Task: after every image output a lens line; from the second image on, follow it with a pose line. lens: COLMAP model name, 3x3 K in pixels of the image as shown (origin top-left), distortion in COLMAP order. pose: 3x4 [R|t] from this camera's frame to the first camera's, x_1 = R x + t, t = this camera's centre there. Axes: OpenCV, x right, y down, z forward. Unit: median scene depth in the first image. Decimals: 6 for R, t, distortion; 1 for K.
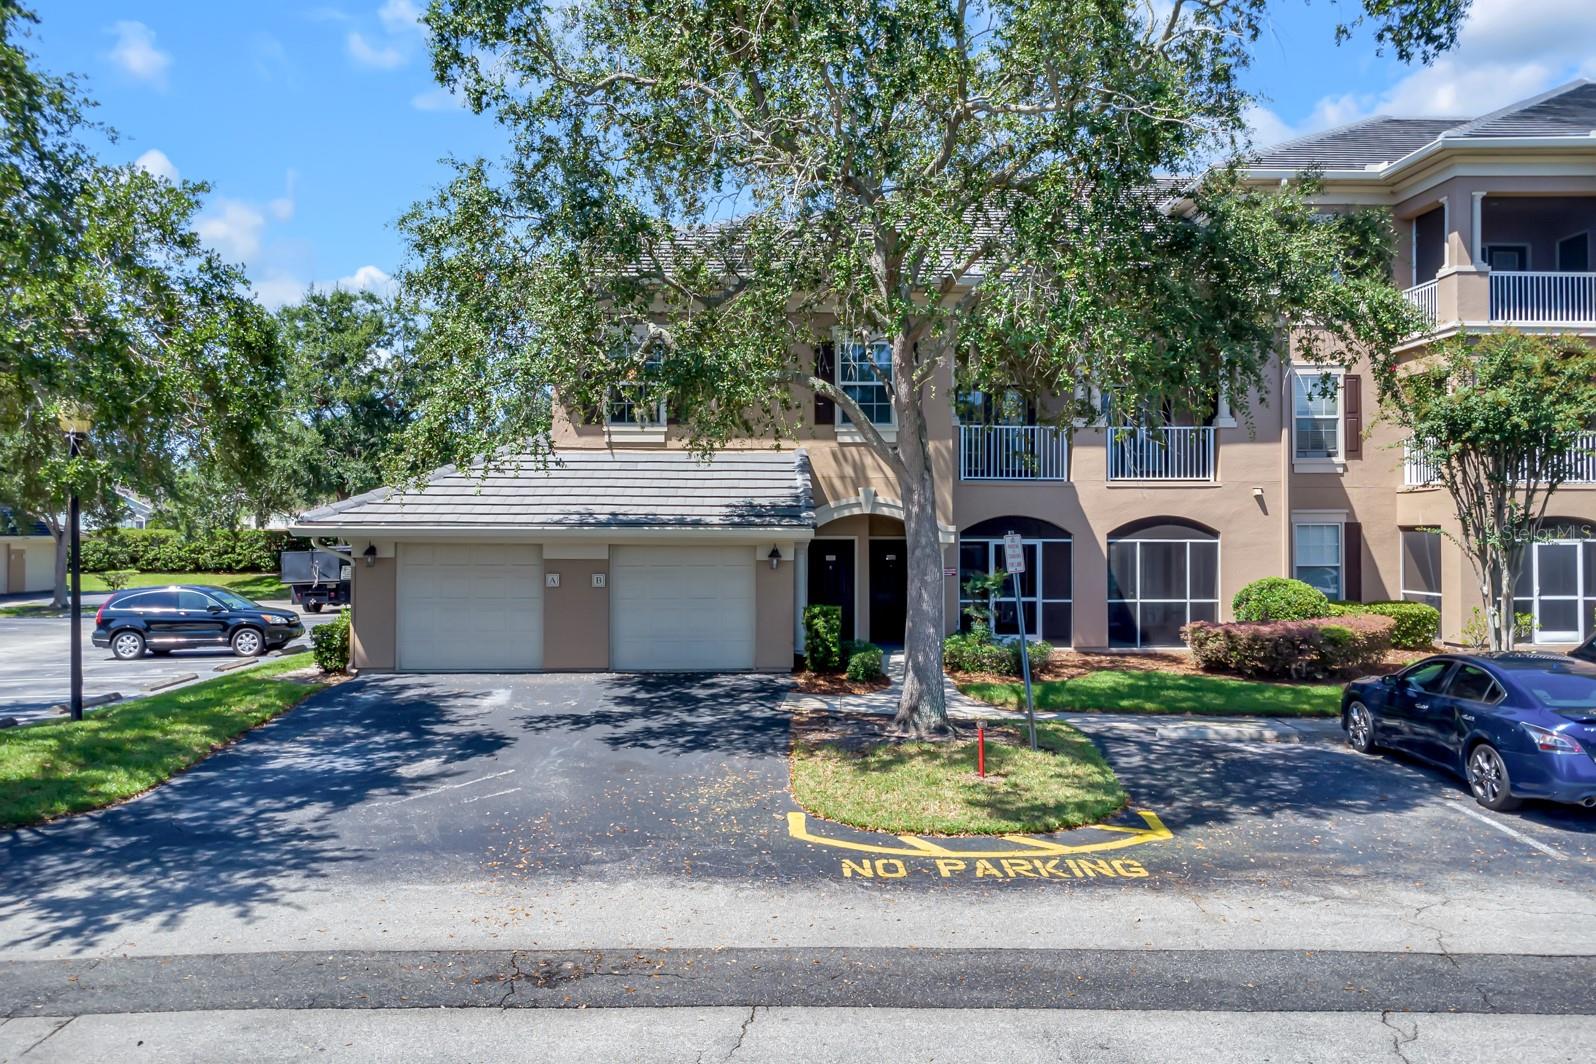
lens RADIAL K [[1172.0, 0, 795.4], [0, 1172.0, 507.9], [0, 0, 1]] dist [0.002251, -0.001272]
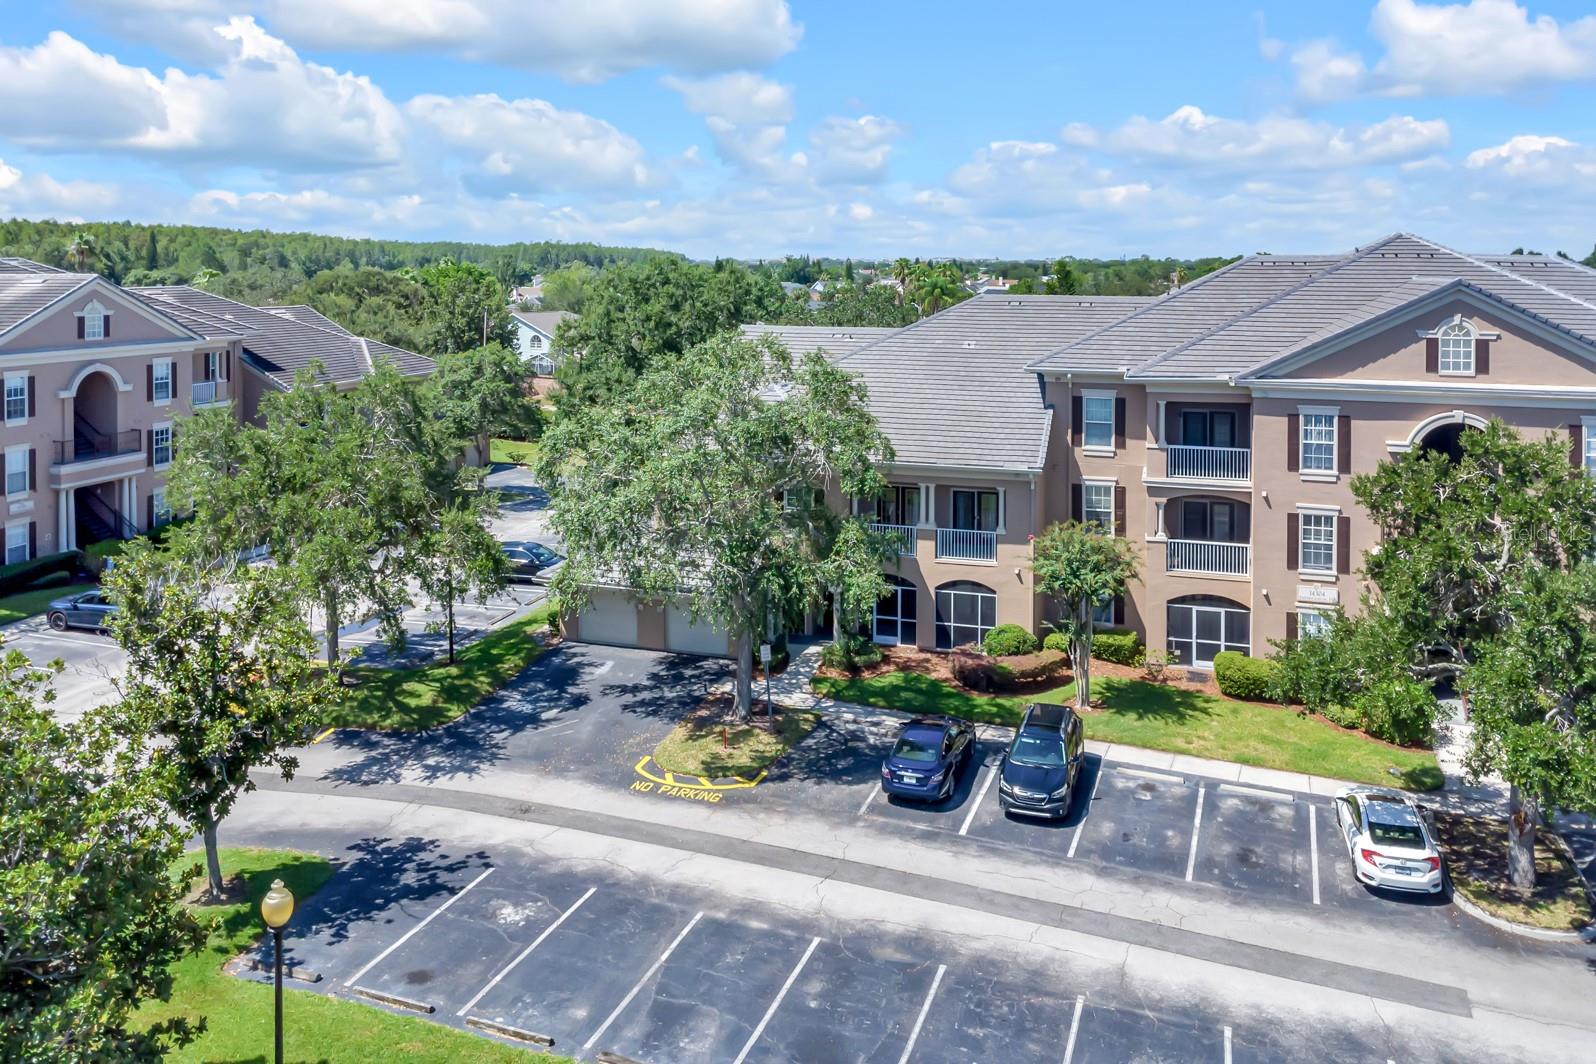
lens RADIAL K [[1221.0, 0, 790.7], [0, 1221.0, 302.9], [0, 0, 1]] dist [0.001585, -0.000709]
pose [[0.940857, 0.007915, -0.338713, 1.034698], [0.010242, 0.998606, 0.051783, -0.778956], [0.338650, -0.052189, 0.939464, -1.275515]]
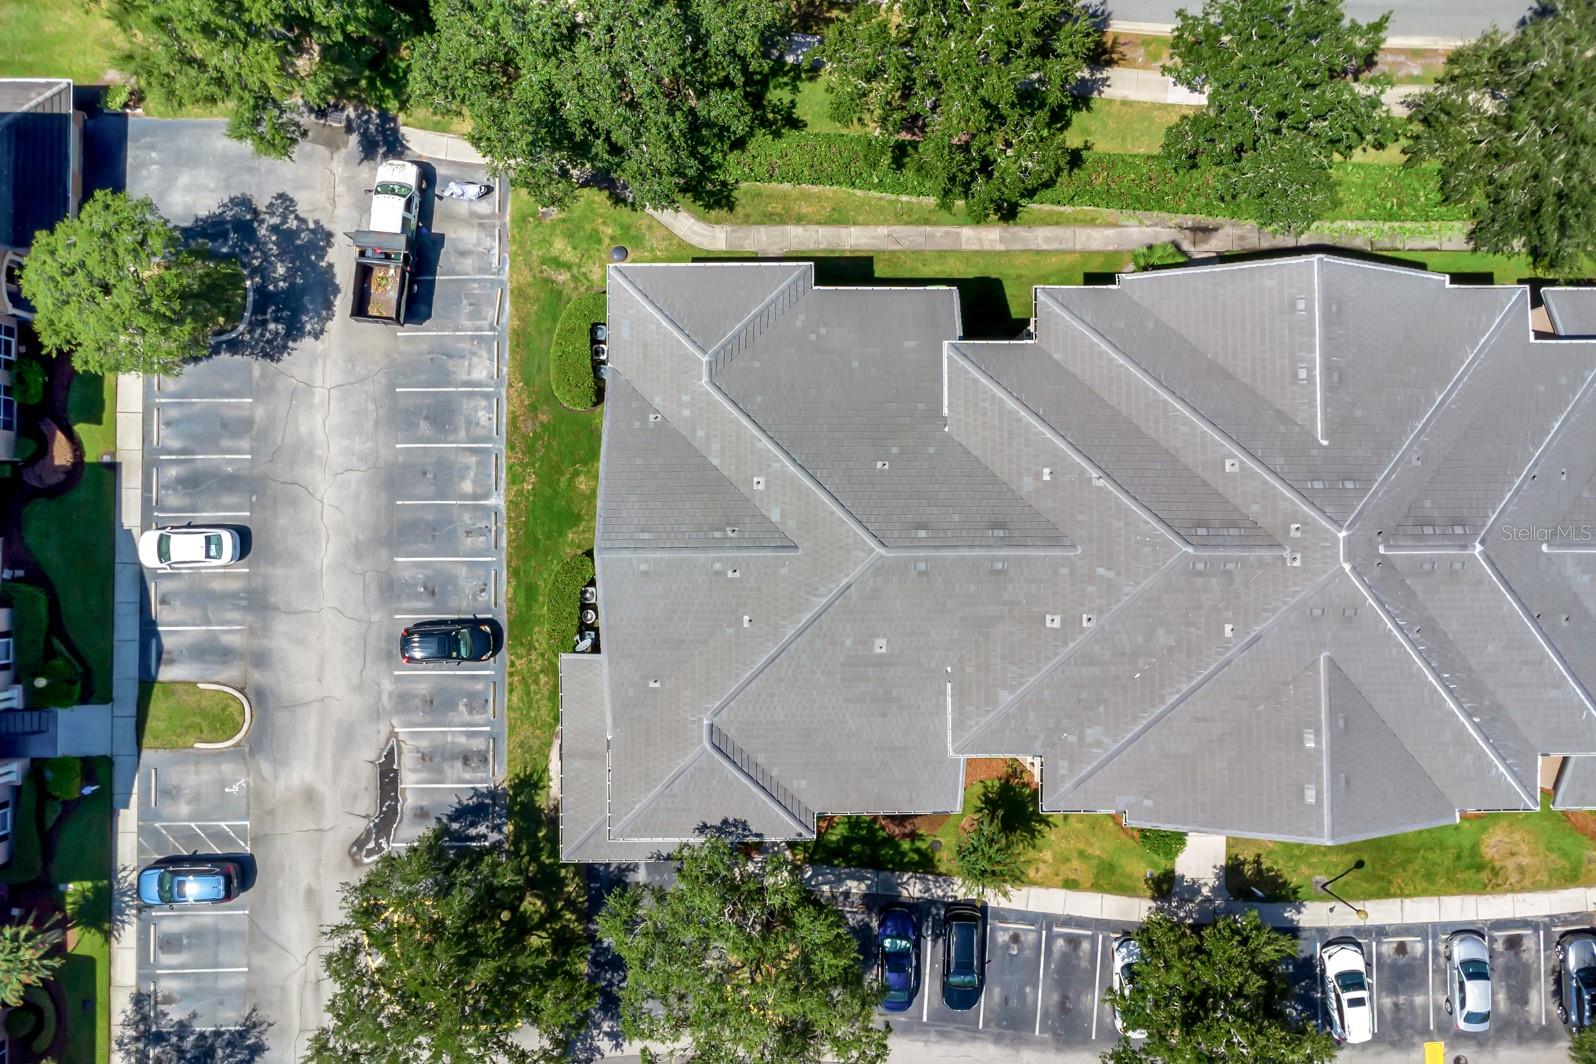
lens RADIAL K [[1188.7, 0, 795.8], [0, 1188.7, 466.6], [0, 0, 1]] dist [0.005214, 0.000897]
pose [[0.999521, 0.030946, -0.000990, 0.168281], [0.000606, 0.012422, 0.999923, -3.584137], [0.030955, -0.999444, 0.012397, 2.354783]]
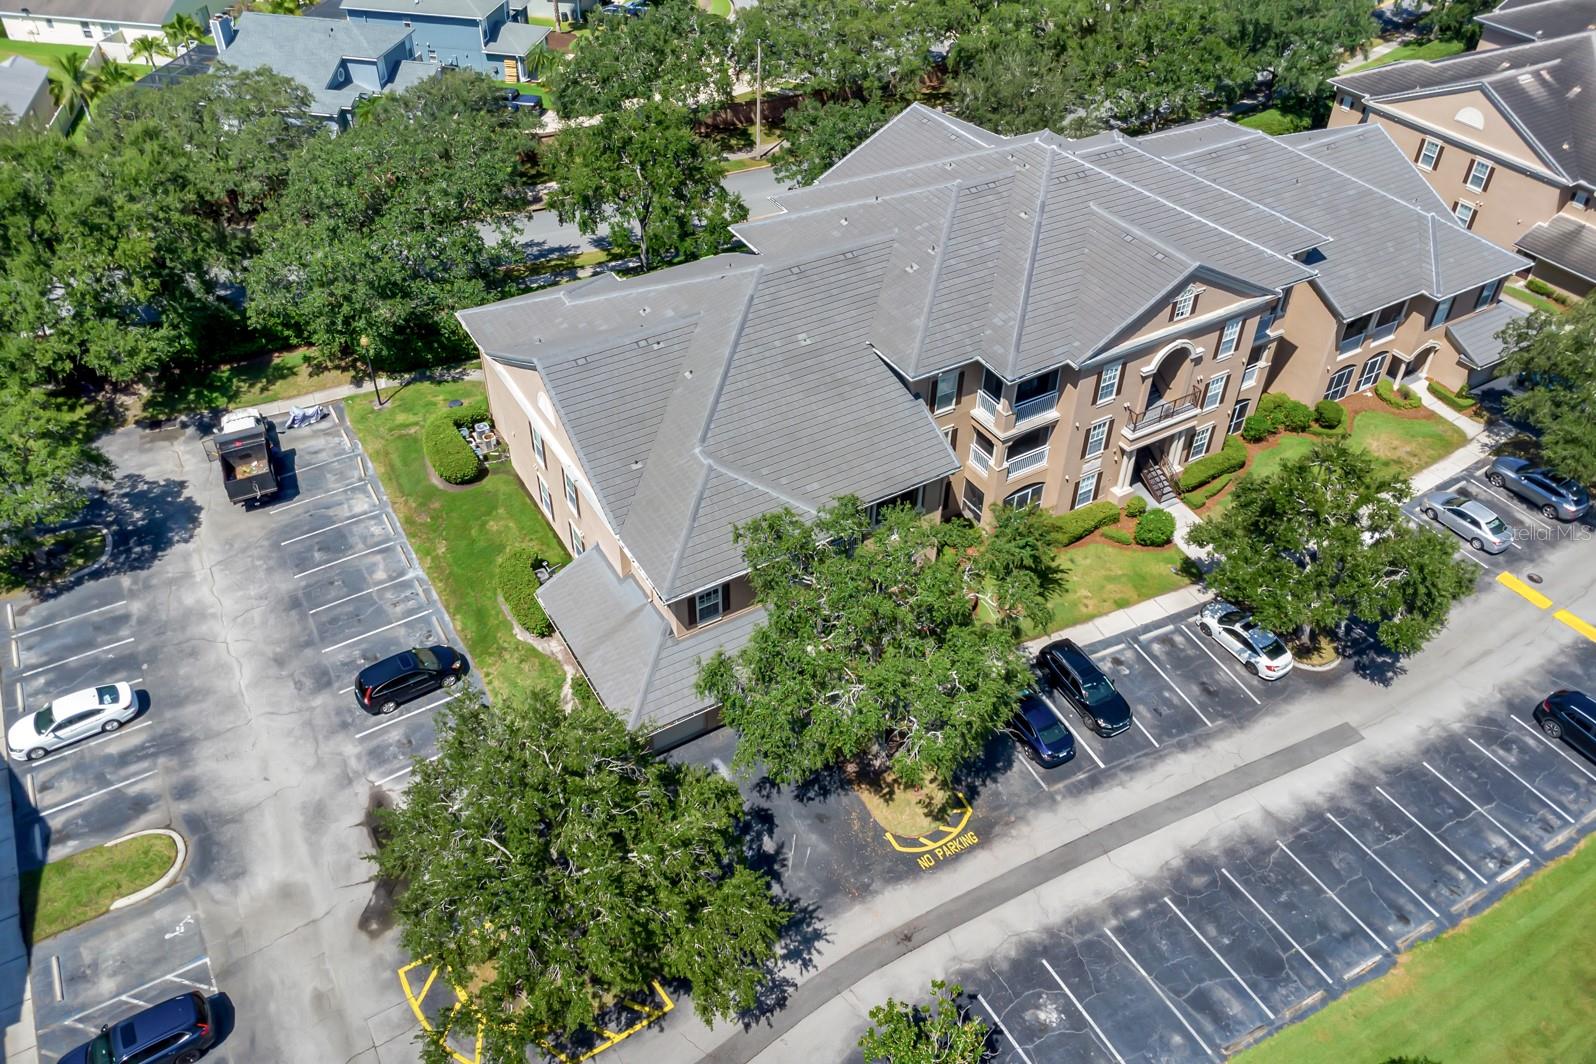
lens RADIAL K [[1178.2, 0, 802.2], [0, 1178.2, 480.6], [0, 0, 1]] dist [0.003504, -0.003931]
pose [[0.874569, -0.297500, 0.382913, -1.054756], [-0.021047, 0.765639, 0.642926, -2.391442], [-0.484443, -0.570342, 0.663343, -0.600510]]
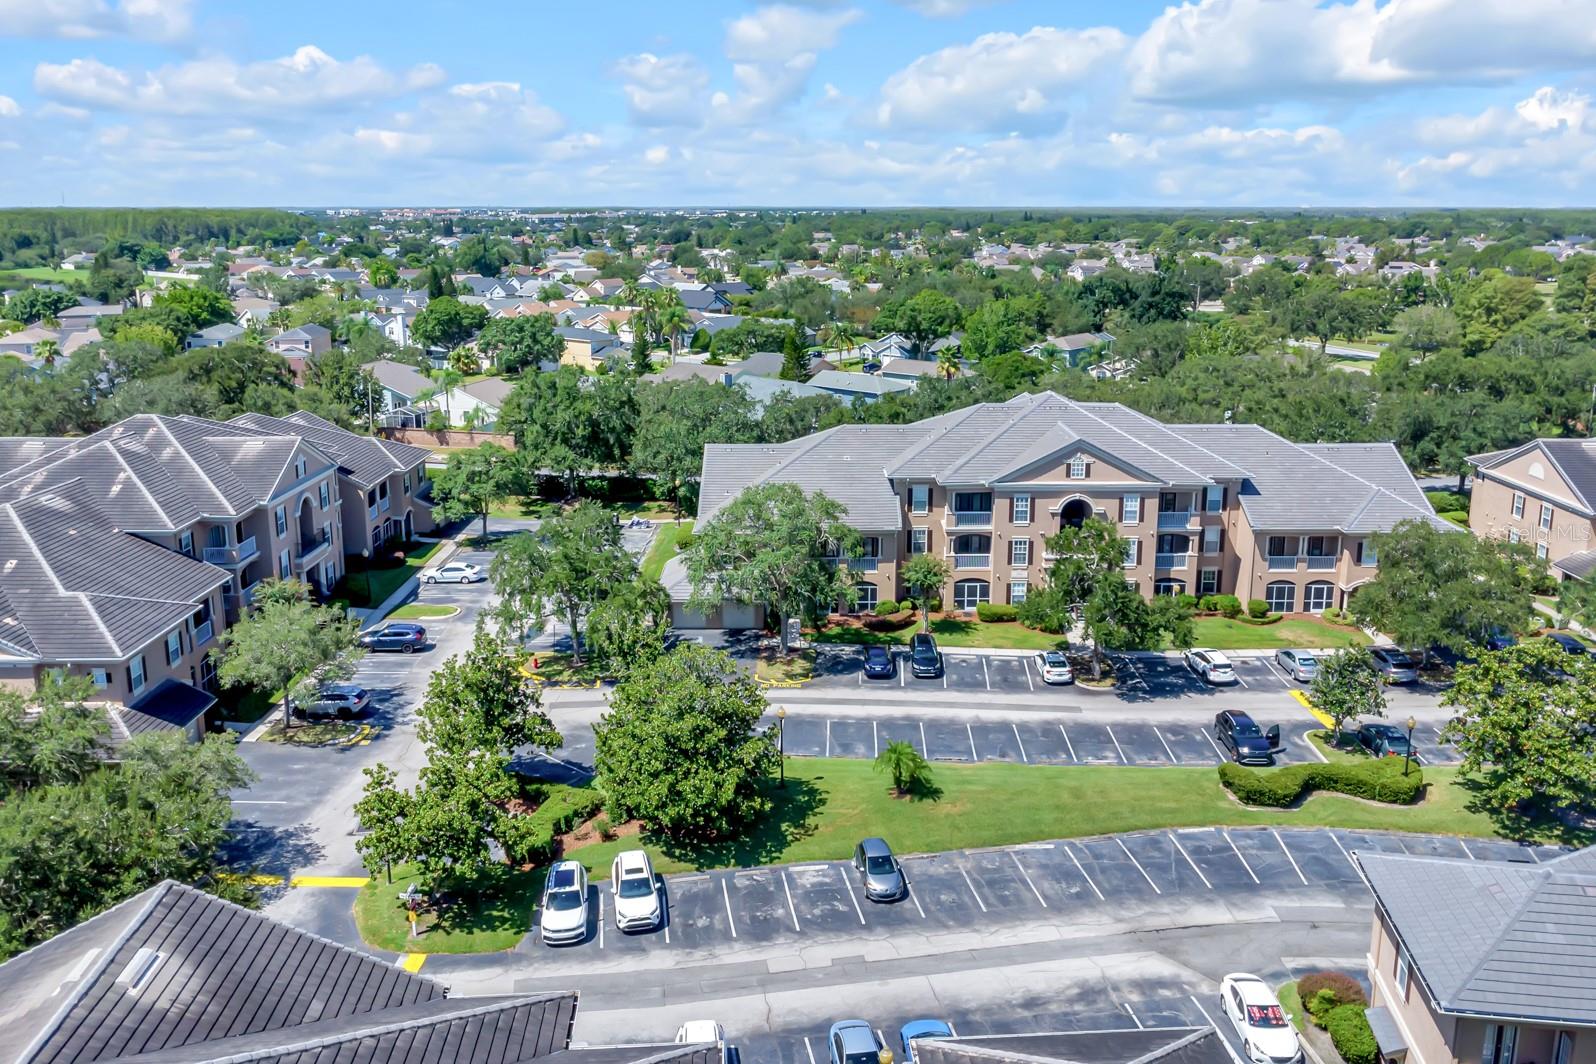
lens RADIAL K [[1217.0, 0, 798.0], [0, 1217.0, 532.0], [0, 0, 1]] dist [0.001756, 0.002040]
pose [[0.999075, 0.000369, -0.042992, 0.404244], [0.011620, 0.960433, 0.278268, -1.849434], [0.041394, -0.278511, 0.959541, -4.089585]]
